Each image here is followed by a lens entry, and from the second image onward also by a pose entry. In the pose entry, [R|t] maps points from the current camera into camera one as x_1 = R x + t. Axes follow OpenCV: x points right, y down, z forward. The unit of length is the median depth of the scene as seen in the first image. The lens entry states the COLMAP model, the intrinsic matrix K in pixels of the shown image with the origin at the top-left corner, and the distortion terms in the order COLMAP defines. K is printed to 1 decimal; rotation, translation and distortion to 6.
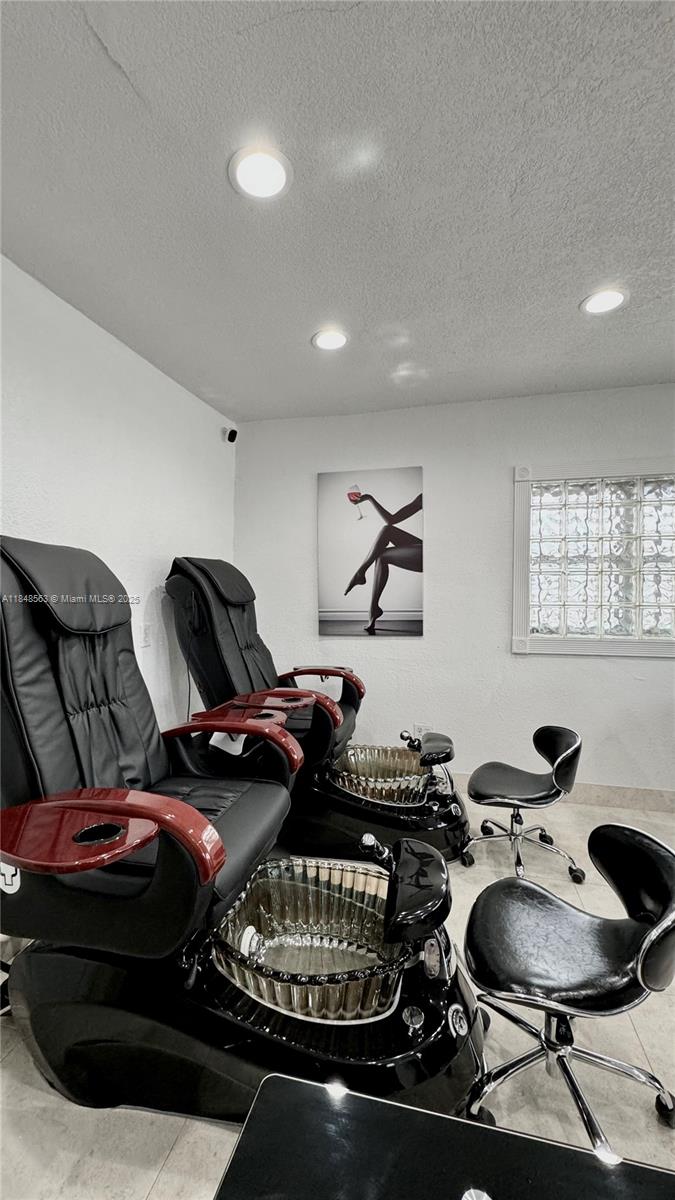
lens RADIAL K [[477.7, 0, 337.5], [0, 477.7, 600.0], [0, 0, 1]] dist [-0.001574, 0.000146]
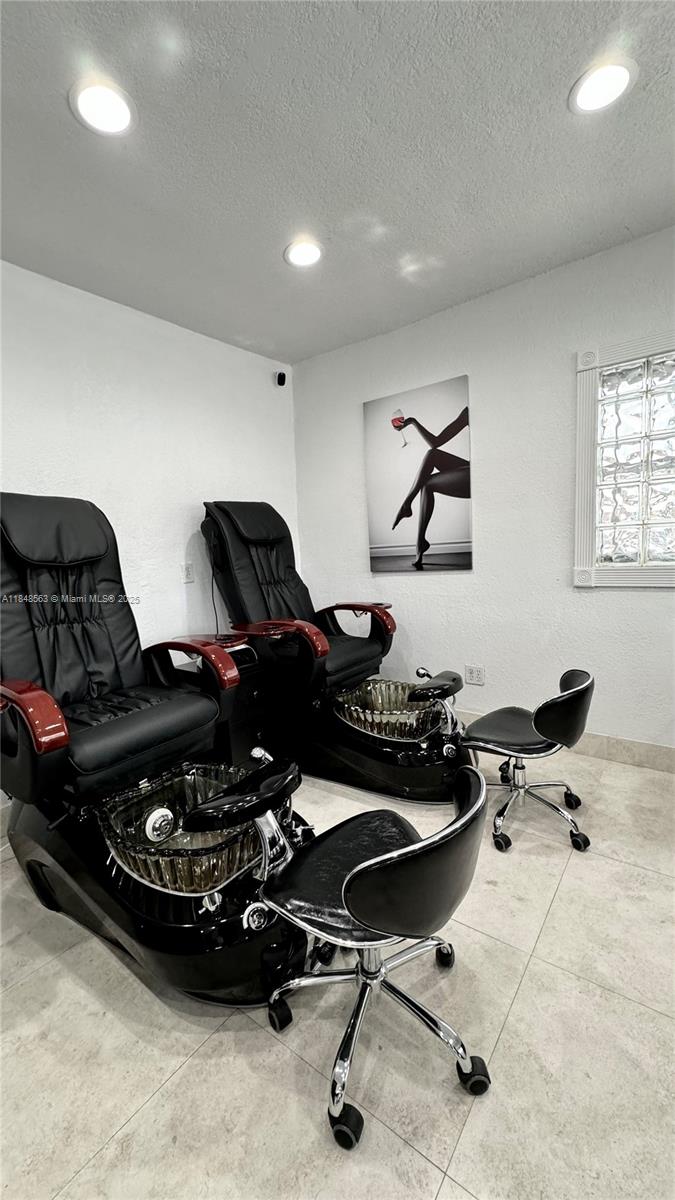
lens RADIAL K [[478.4, 0, 337.5], [0, 478.4, 600.0], [0, 0, 1]] dist [0.001746, -0.000092]
pose [[0.914850, -0.000479, -0.403795, 0.320219], [0.043189, 0.994379, 0.096669, 0.035002], [0.401479, -0.105877, 0.909728, 0.069870]]
